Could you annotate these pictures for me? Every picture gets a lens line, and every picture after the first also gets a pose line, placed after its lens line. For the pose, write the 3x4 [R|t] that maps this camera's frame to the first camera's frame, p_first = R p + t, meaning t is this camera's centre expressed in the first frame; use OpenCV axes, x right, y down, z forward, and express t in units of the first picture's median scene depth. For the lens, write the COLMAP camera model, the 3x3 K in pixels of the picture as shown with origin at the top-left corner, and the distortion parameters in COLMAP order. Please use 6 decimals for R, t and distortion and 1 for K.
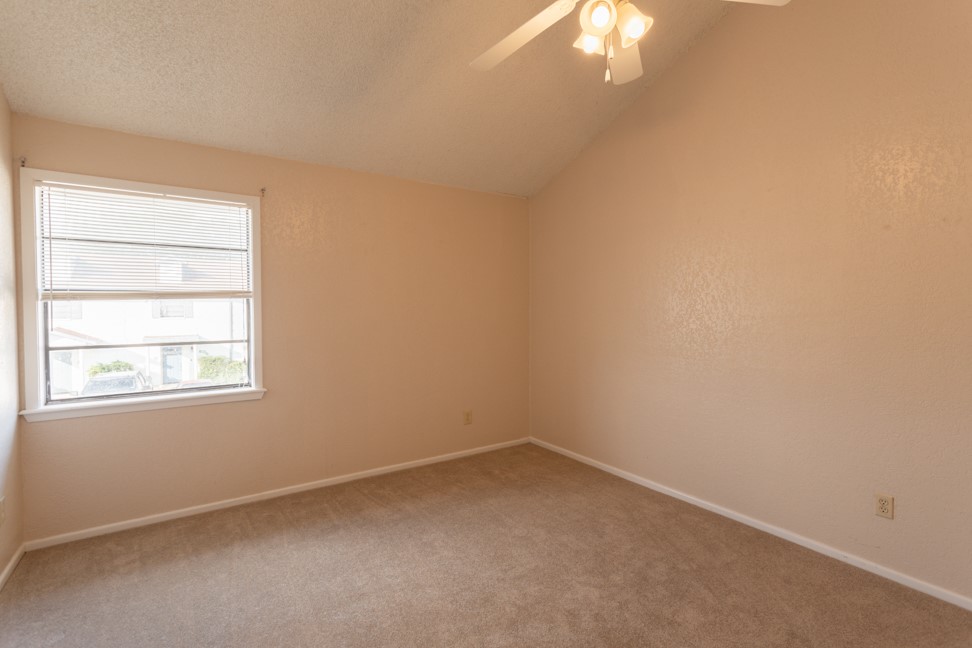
lens RADIAL K [[451.7, 0, 486.6], [0, 451.7, 314.8], [0, 0, 1]] dist [0.003732, -0.000137]
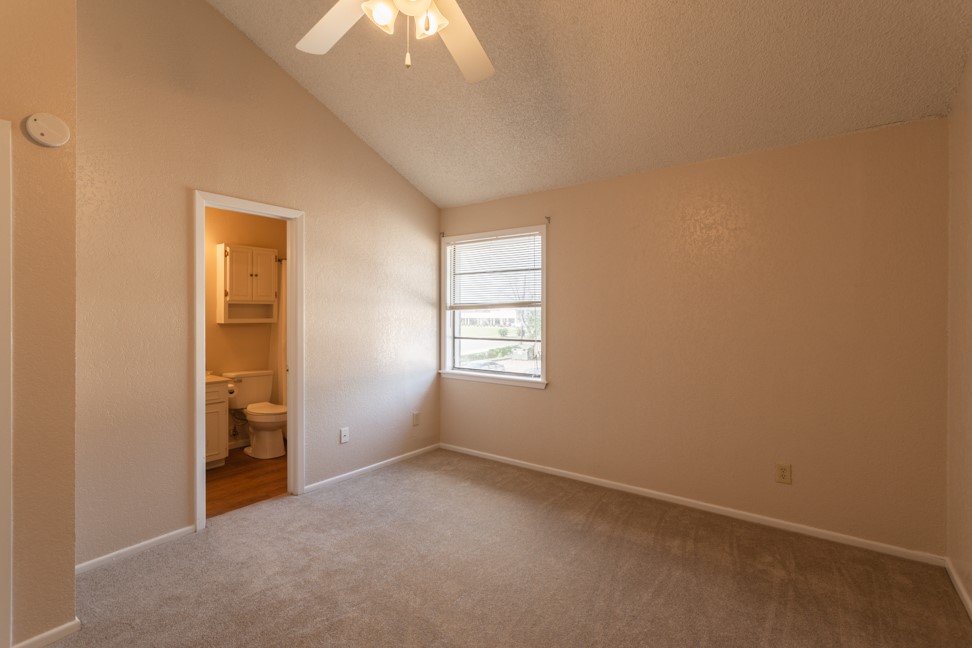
lens RADIAL K [[451.7, 0, 478.3], [0, 451.7, 316.2], [0, 0, 1]] dist [0.003732, -0.000137]
pose [[0.333214, 0.003180, -0.942846, 0.623183], [-0.019530, 0.999803, -0.003530, -0.003305], [0.942649, 0.019590, 0.333211, 0.442587]]
